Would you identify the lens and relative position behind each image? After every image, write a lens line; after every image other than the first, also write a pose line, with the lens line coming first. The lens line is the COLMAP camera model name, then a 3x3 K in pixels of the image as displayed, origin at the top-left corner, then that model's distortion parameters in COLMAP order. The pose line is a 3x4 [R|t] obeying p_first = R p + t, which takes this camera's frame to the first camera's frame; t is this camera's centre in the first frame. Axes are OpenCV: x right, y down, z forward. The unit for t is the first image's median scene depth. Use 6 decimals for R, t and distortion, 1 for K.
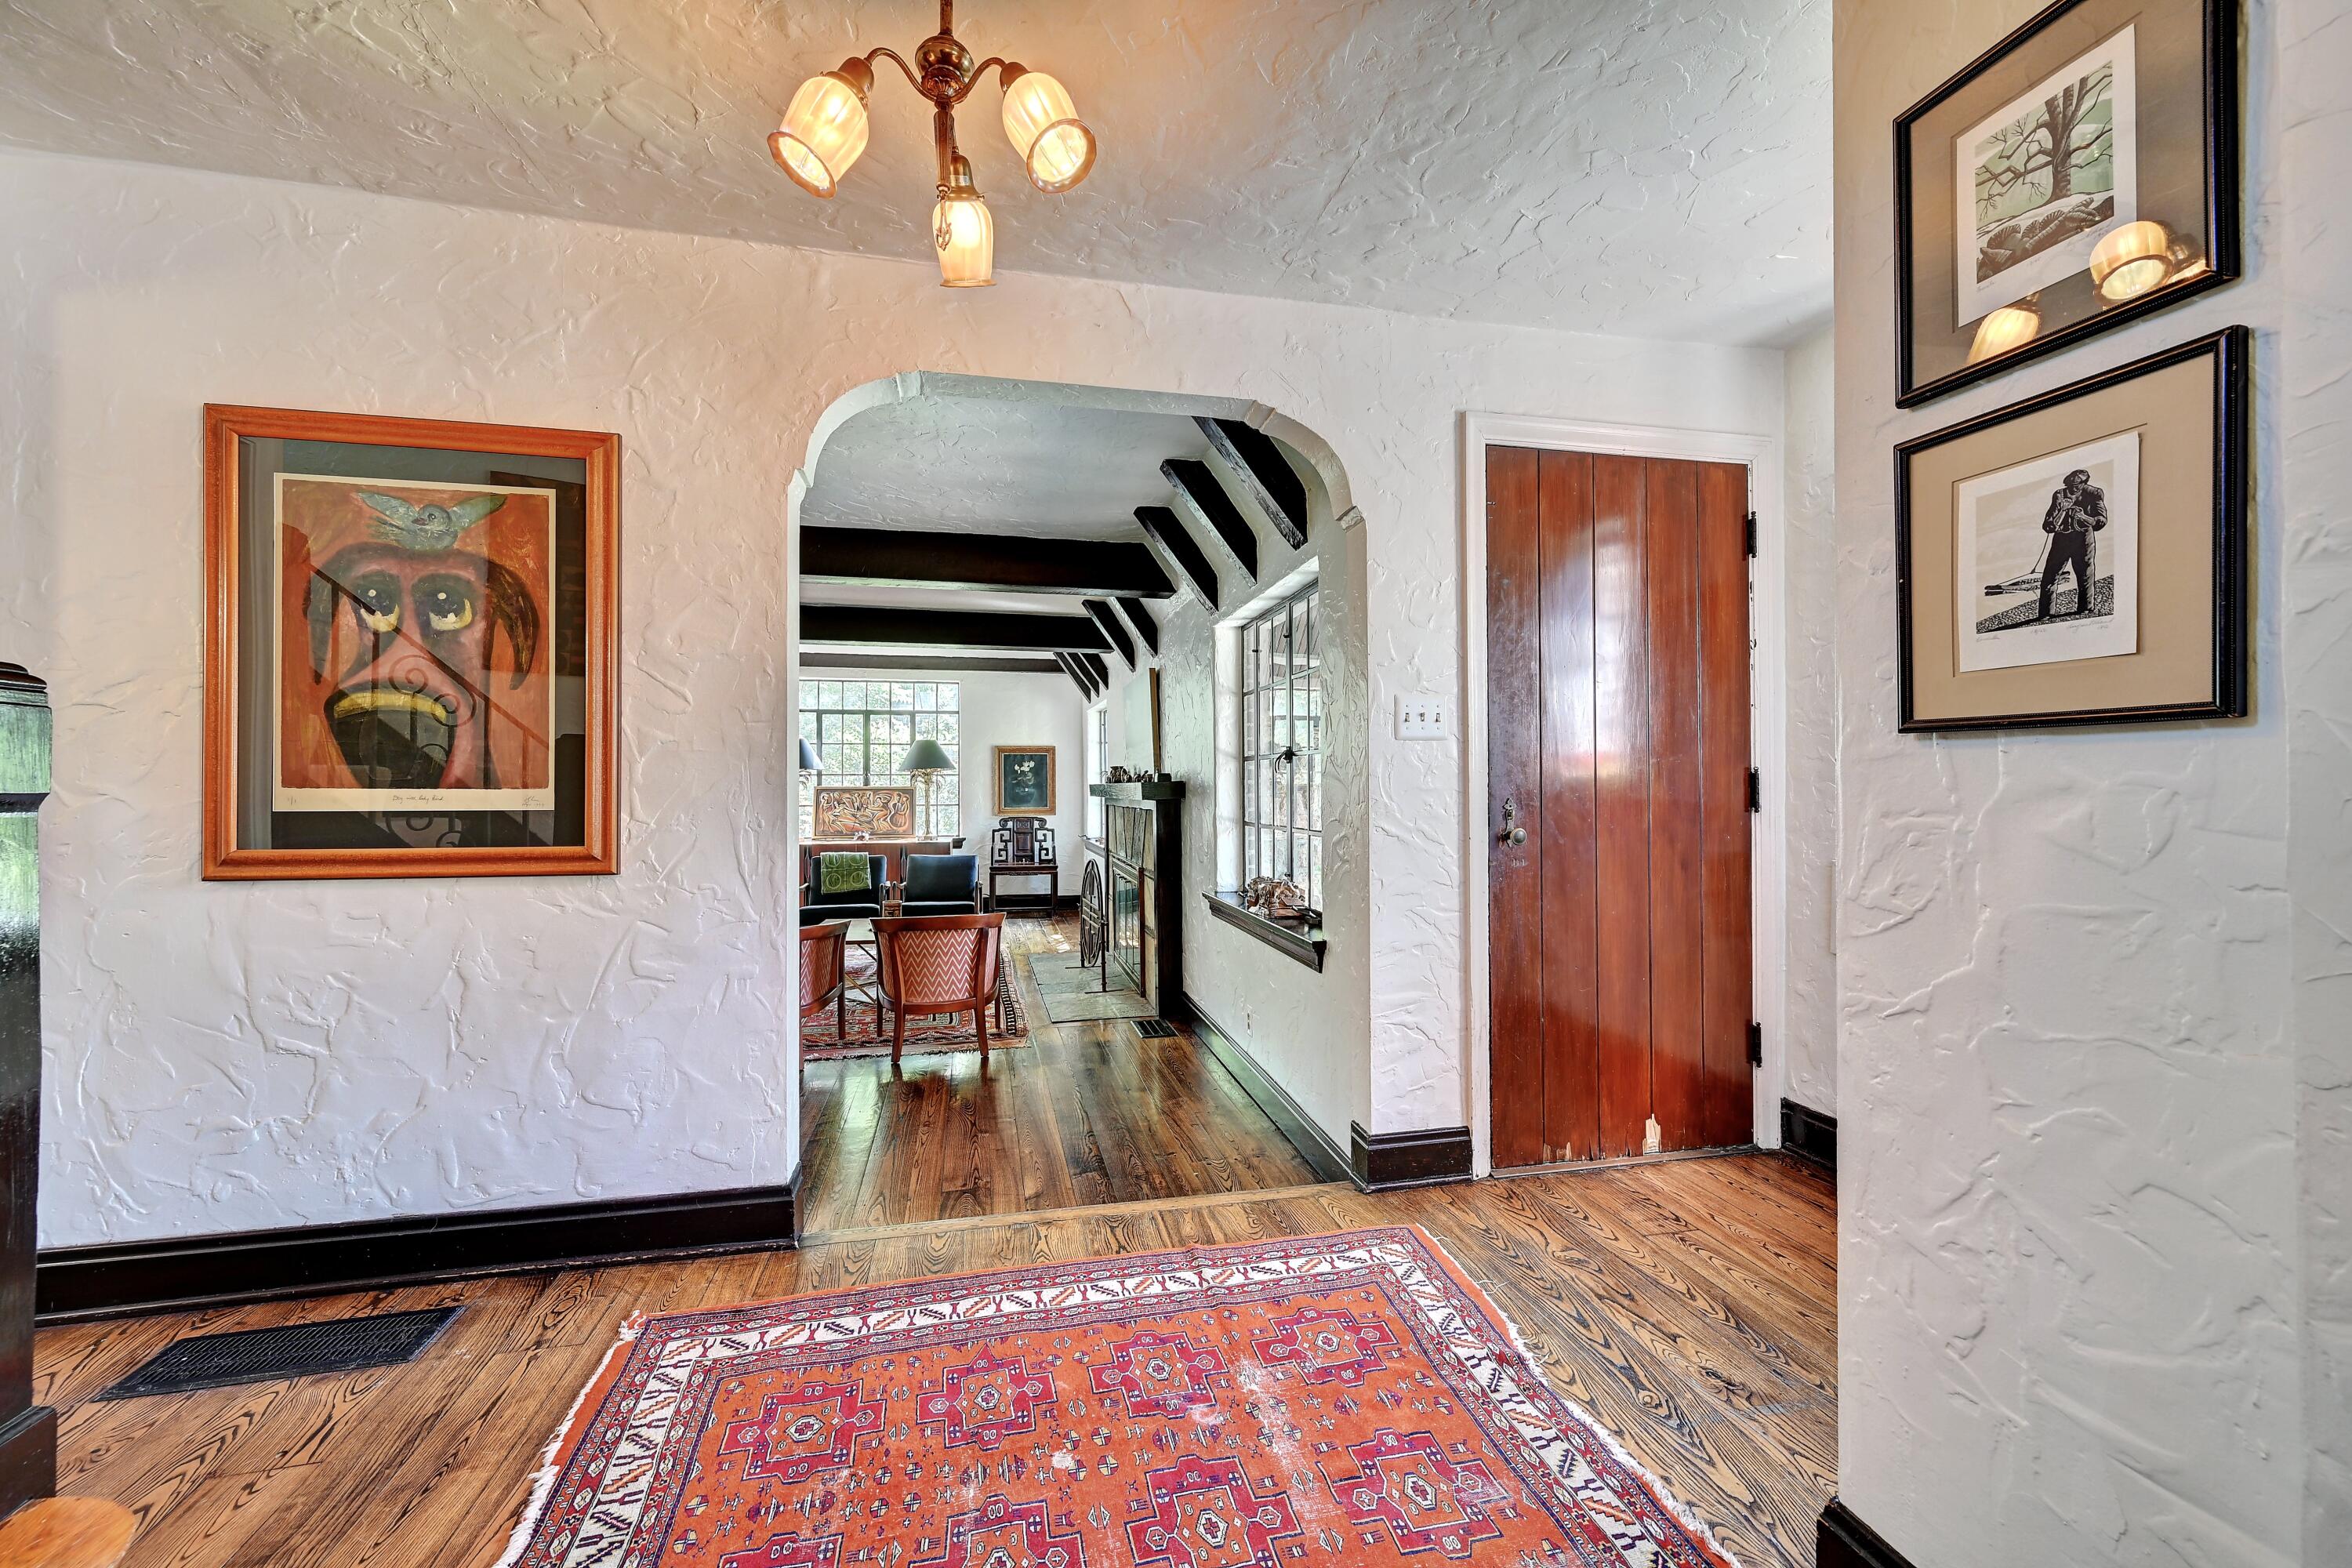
lens RADIAL K [[913.4, 0, 1183.2], [0, 913.4, 782.8], [0, 0, 1]] dist [0.001341, 0.000057]
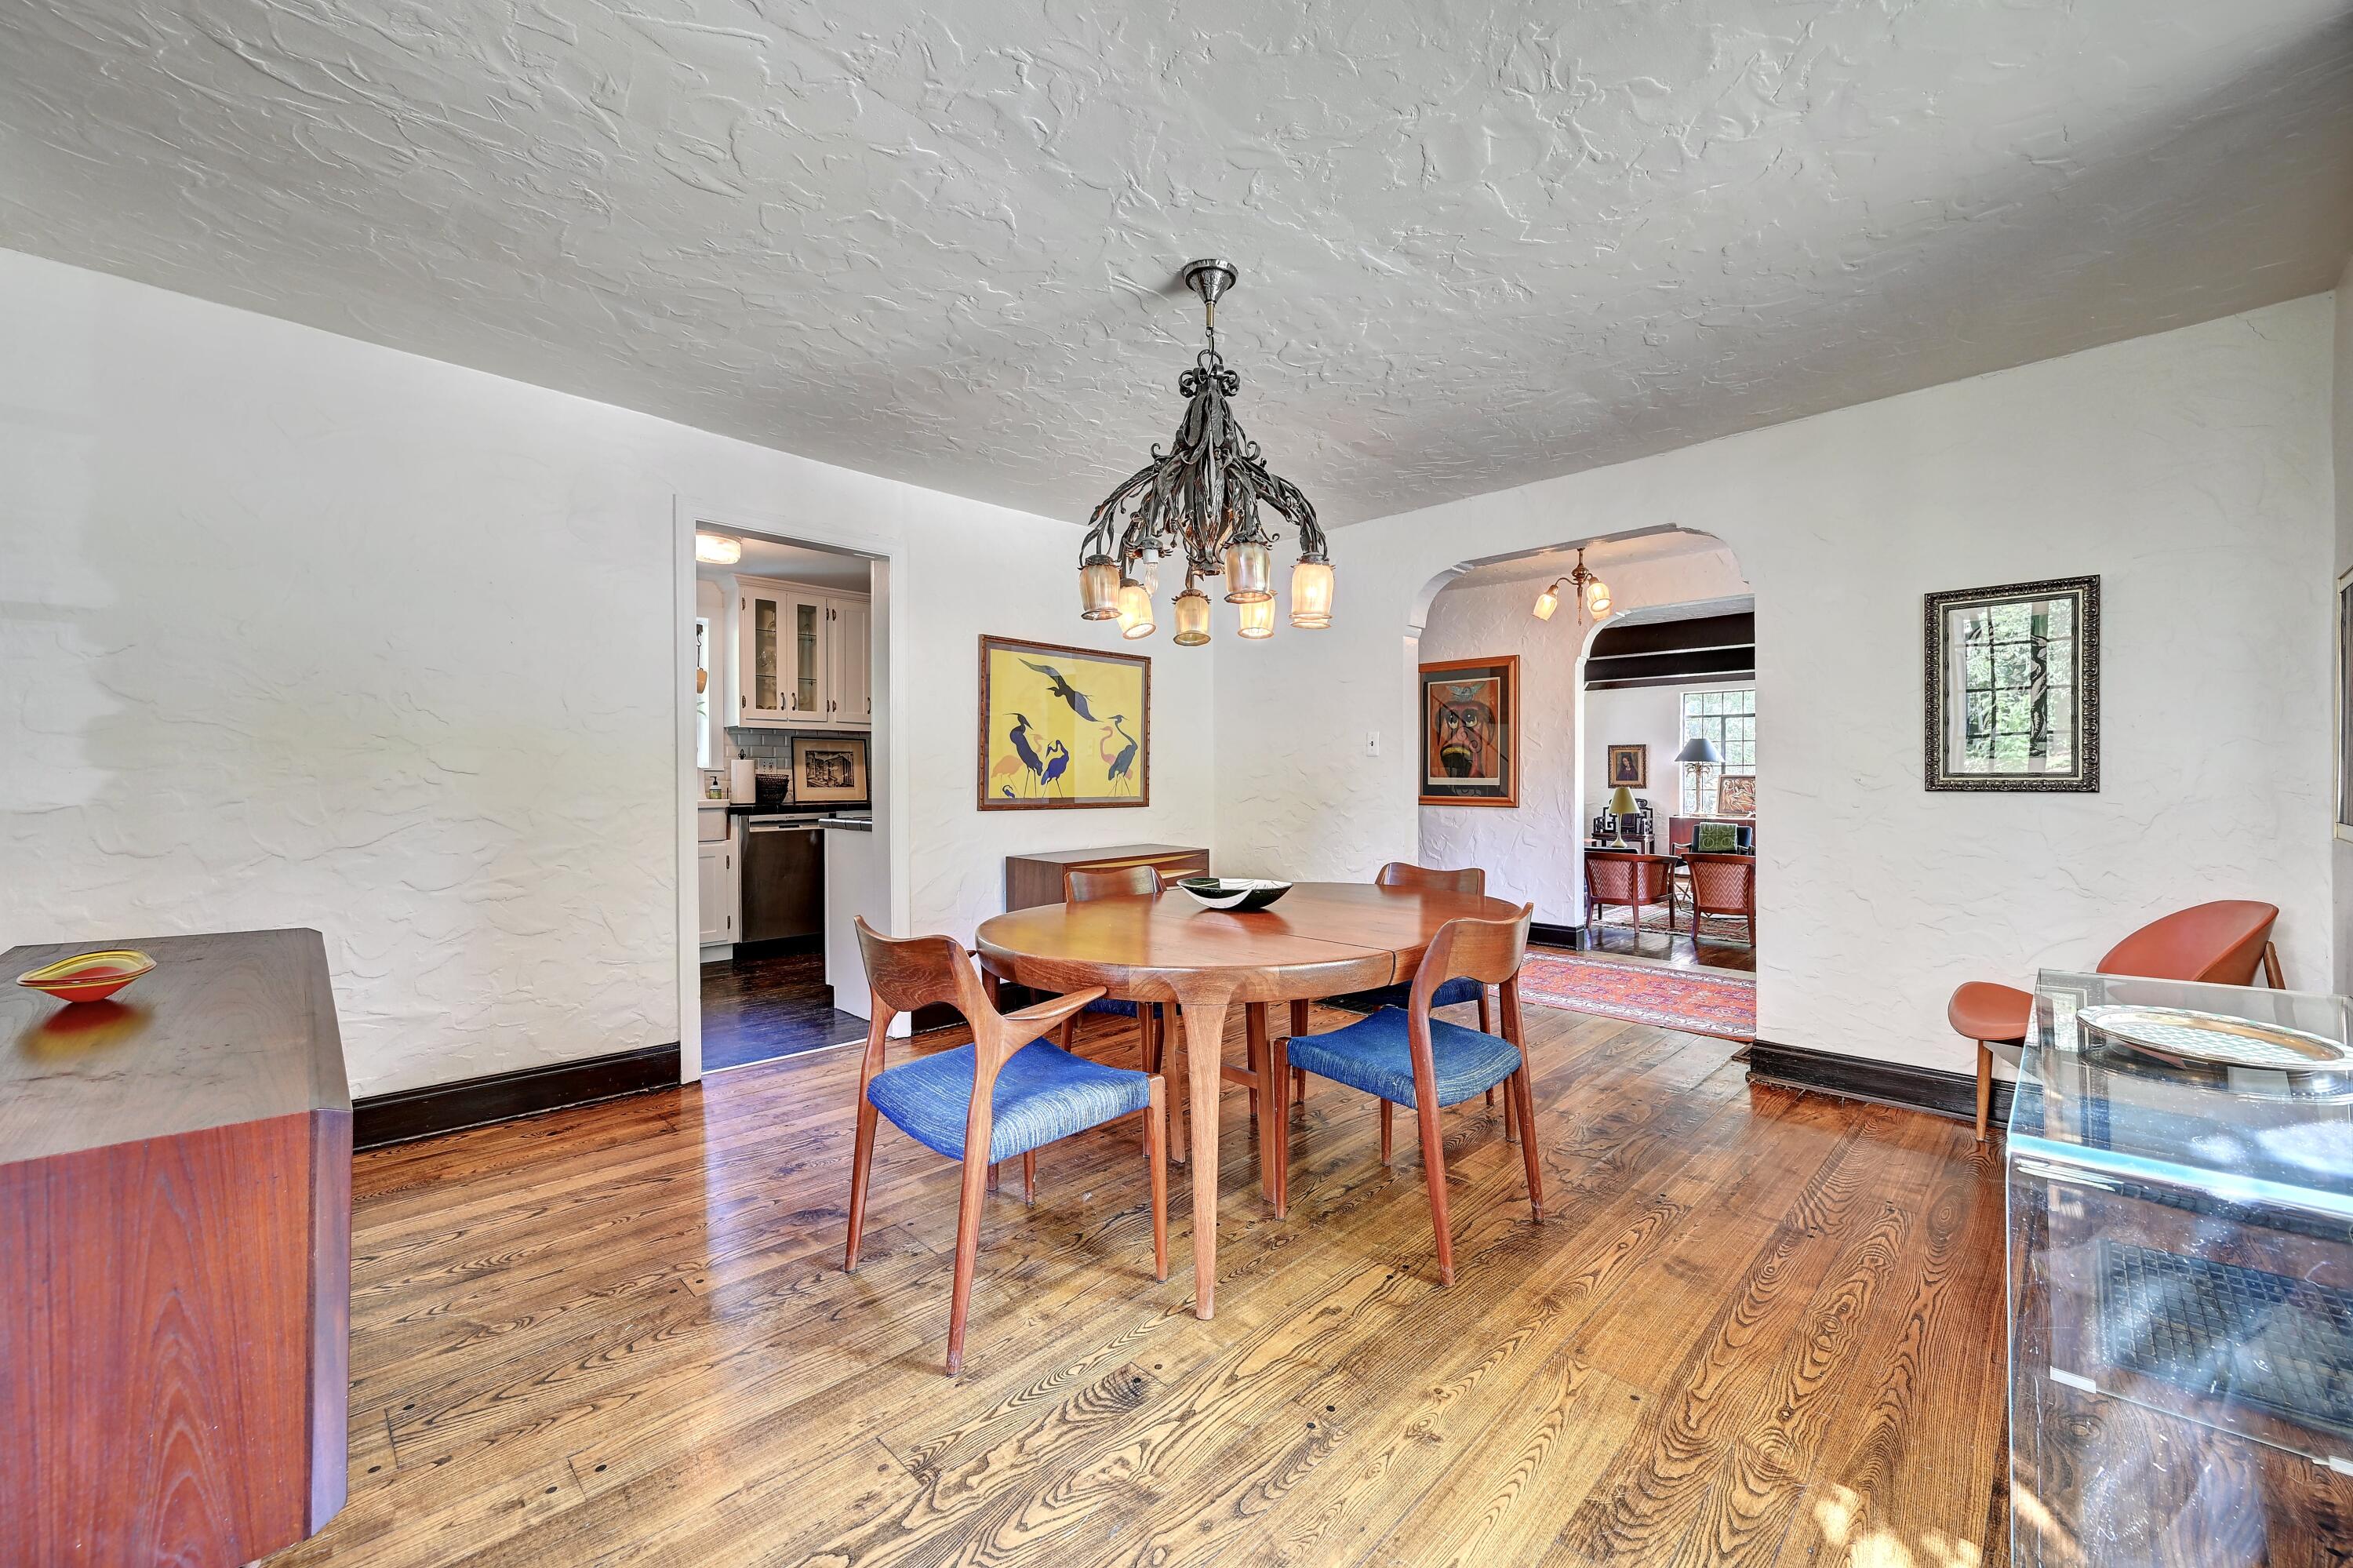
lens RADIAL K [[913.9, 0, 1182.0], [0, 913.9, 774.9], [0, 0, 1]] dist [0.001341, 0.000057]
pose [[0.531851, 0.003351, -0.846832, 1.196478], [0.002848, 0.999979, 0.005746, -0.021633], [0.846833, -0.005468, 0.531830, -1.362259]]
